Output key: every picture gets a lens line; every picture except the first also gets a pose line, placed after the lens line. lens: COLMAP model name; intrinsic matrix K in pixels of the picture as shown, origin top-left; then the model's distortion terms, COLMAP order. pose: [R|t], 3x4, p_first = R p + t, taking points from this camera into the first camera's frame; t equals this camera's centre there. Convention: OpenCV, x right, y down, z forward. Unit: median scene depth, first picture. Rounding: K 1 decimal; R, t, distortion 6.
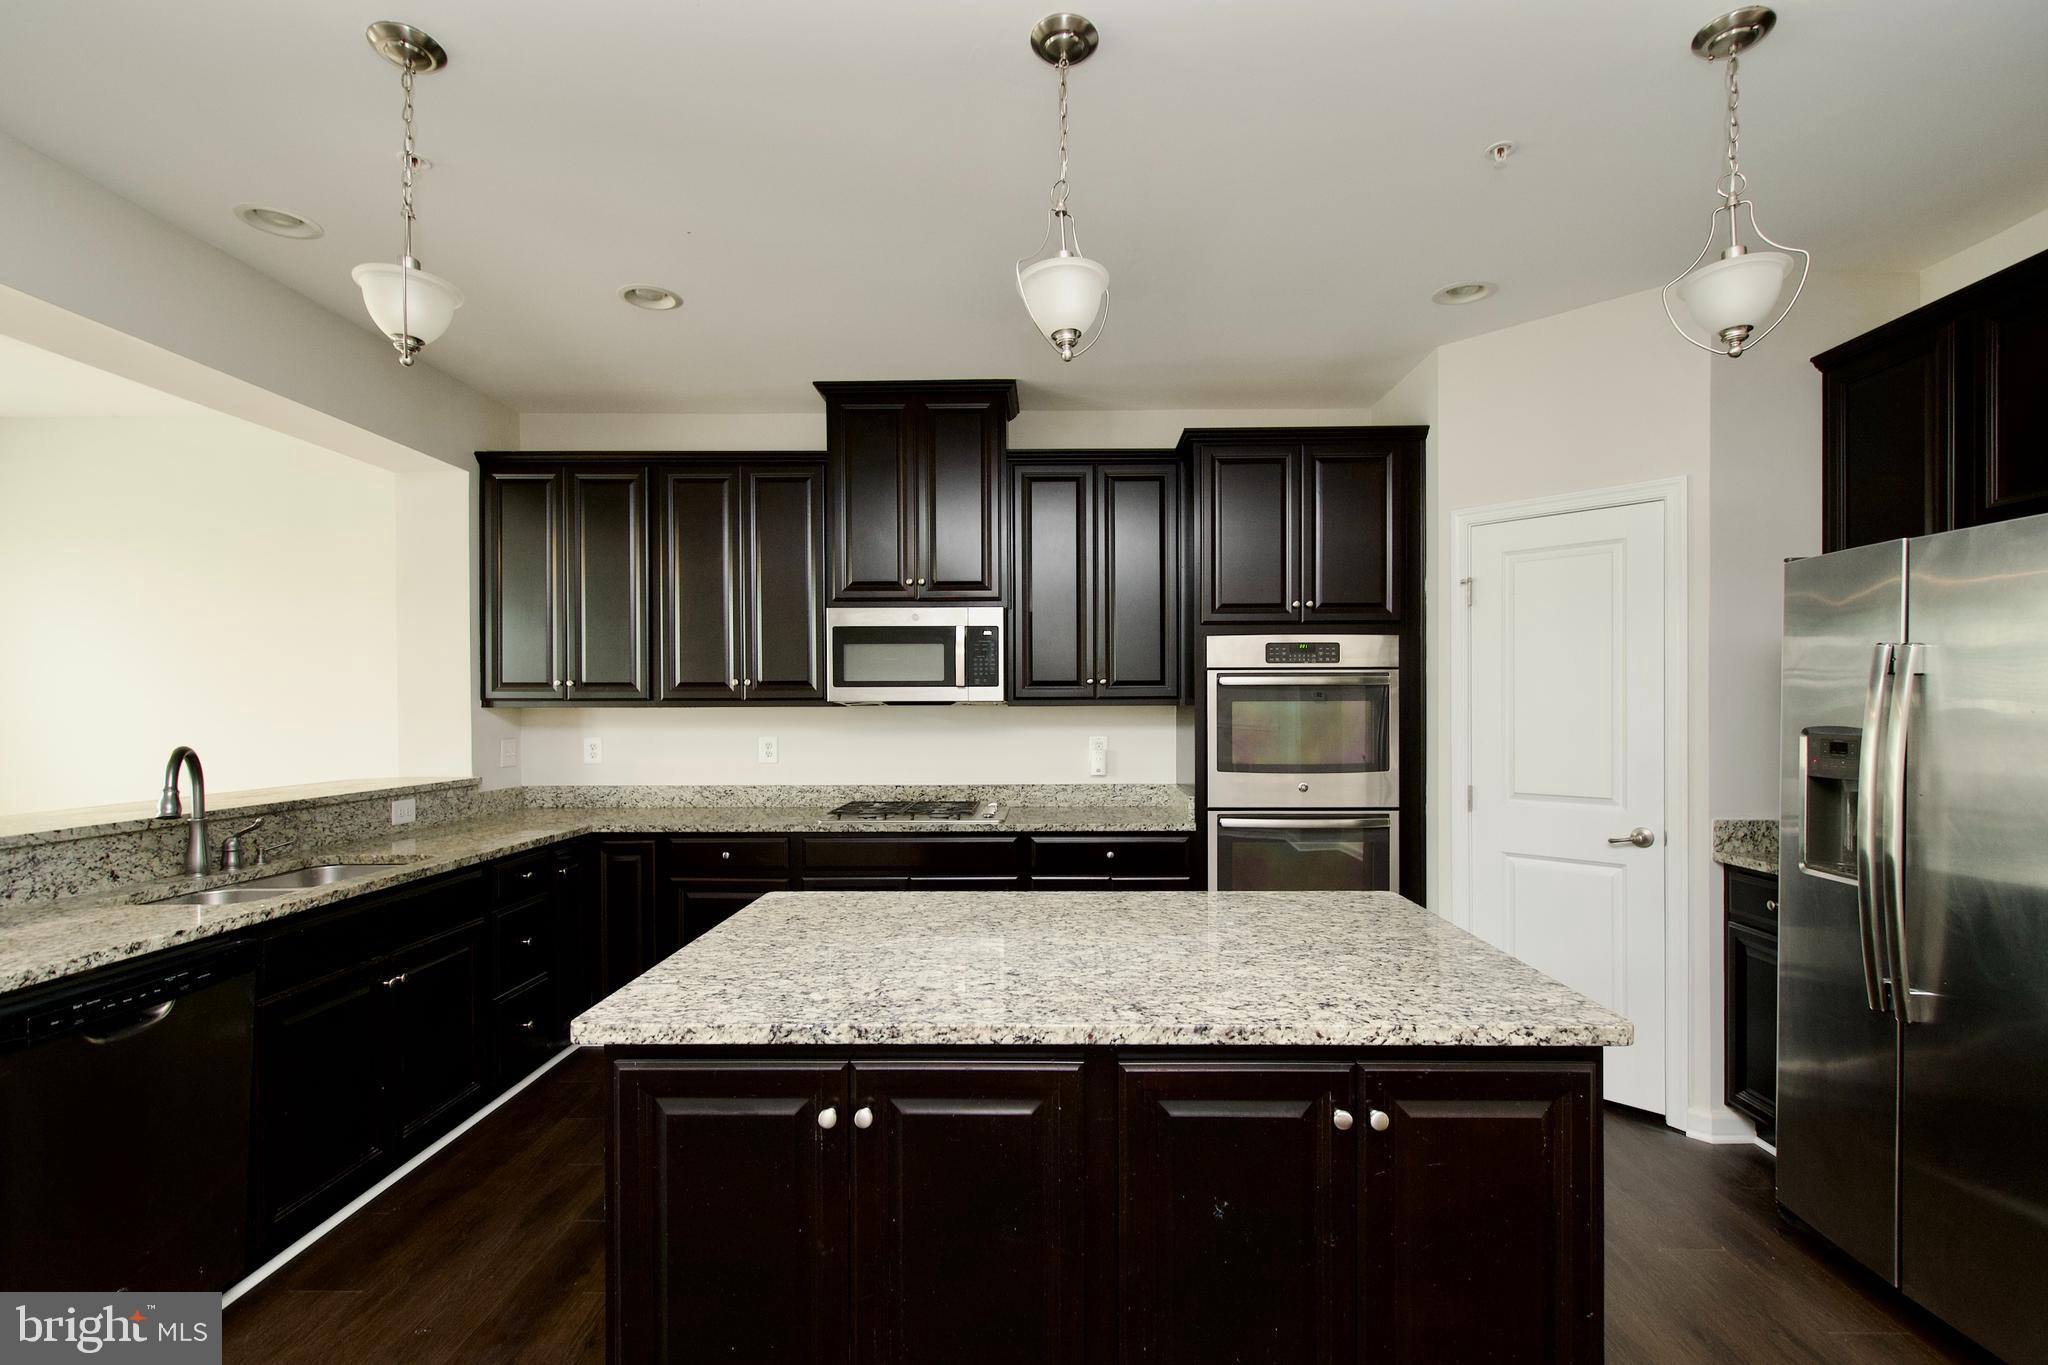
lens RADIAL K [[922.9, 0, 1037.3], [0, 922.9, 713.0], [0, 0, 1]] dist [0.012019, -0.004481]
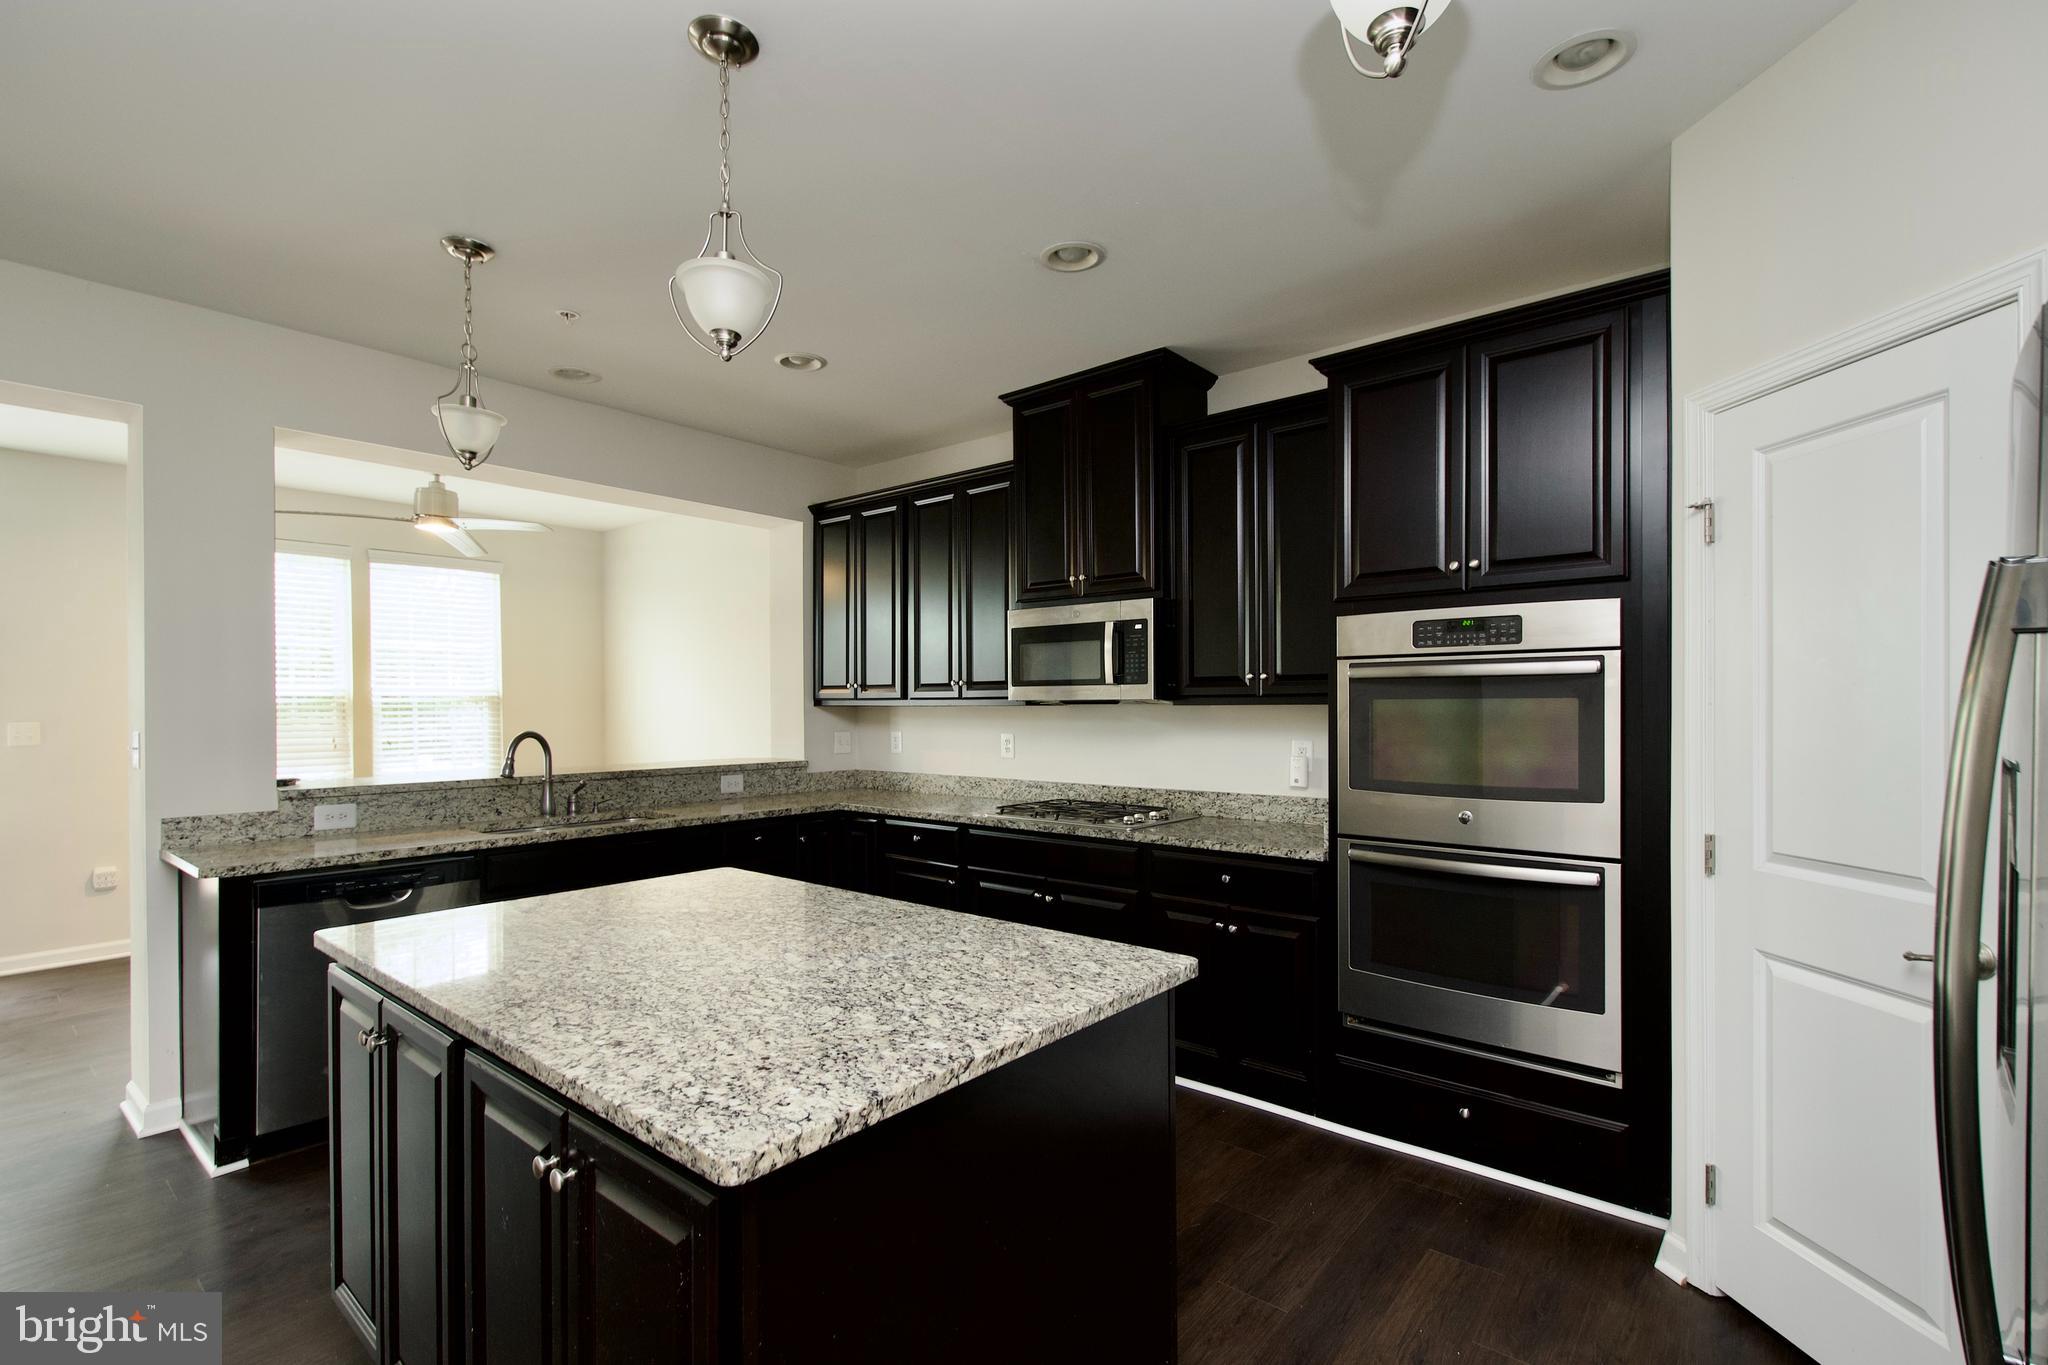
lens RADIAL K [[922.9, 0, 1037.3], [0, 922.9, 713.0], [0, 0, 1]] dist [0.012019, -0.004481]
pose [[0.779554, 0.005739, -0.626309, 0.479107], [-0.003101, 0.999981, 0.005303, -0.004352], [0.626327, -0.002192, 0.779557, 0.223667]]
